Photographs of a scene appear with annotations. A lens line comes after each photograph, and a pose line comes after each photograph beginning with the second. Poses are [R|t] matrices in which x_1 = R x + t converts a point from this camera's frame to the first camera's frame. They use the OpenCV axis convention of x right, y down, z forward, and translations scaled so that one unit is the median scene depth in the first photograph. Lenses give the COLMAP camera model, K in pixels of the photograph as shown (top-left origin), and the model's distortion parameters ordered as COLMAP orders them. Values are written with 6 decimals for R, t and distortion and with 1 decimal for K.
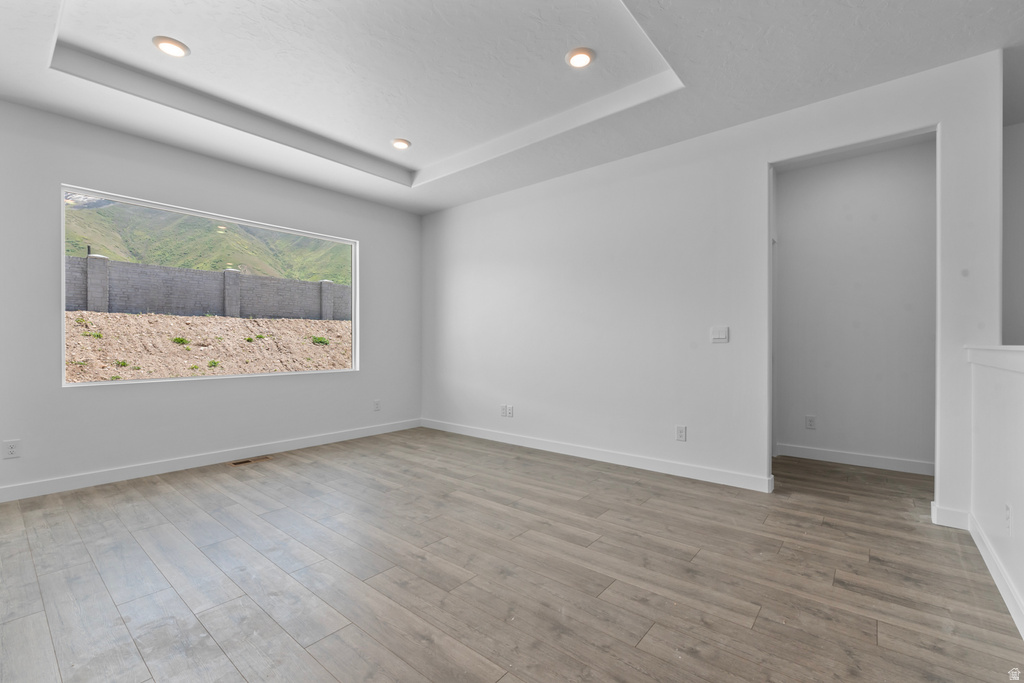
lens RADIAL K [[440.4, 0, 512.0], [0, 440.4, 341.5], [0, 0, 1]] dist [0.000146, -0.000281]
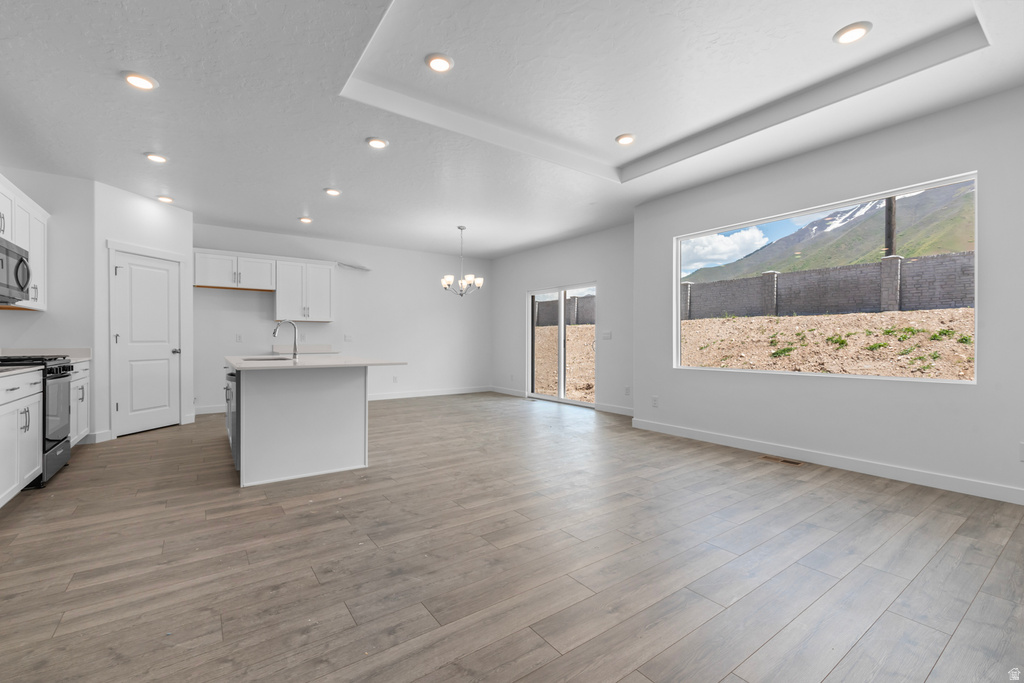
lens RADIAL K [[440.4, 0, 512.0], [0, 440.4, 341.5], [0, 0, 1]] dist [0.000146, -0.000281]
pose [[-0.254269, 0.004093, -0.967125, 1.013115], [0.000492, 0.999991, 0.004102, 0.006132], [0.967133, 0.000567, -0.254269, 1.359208]]
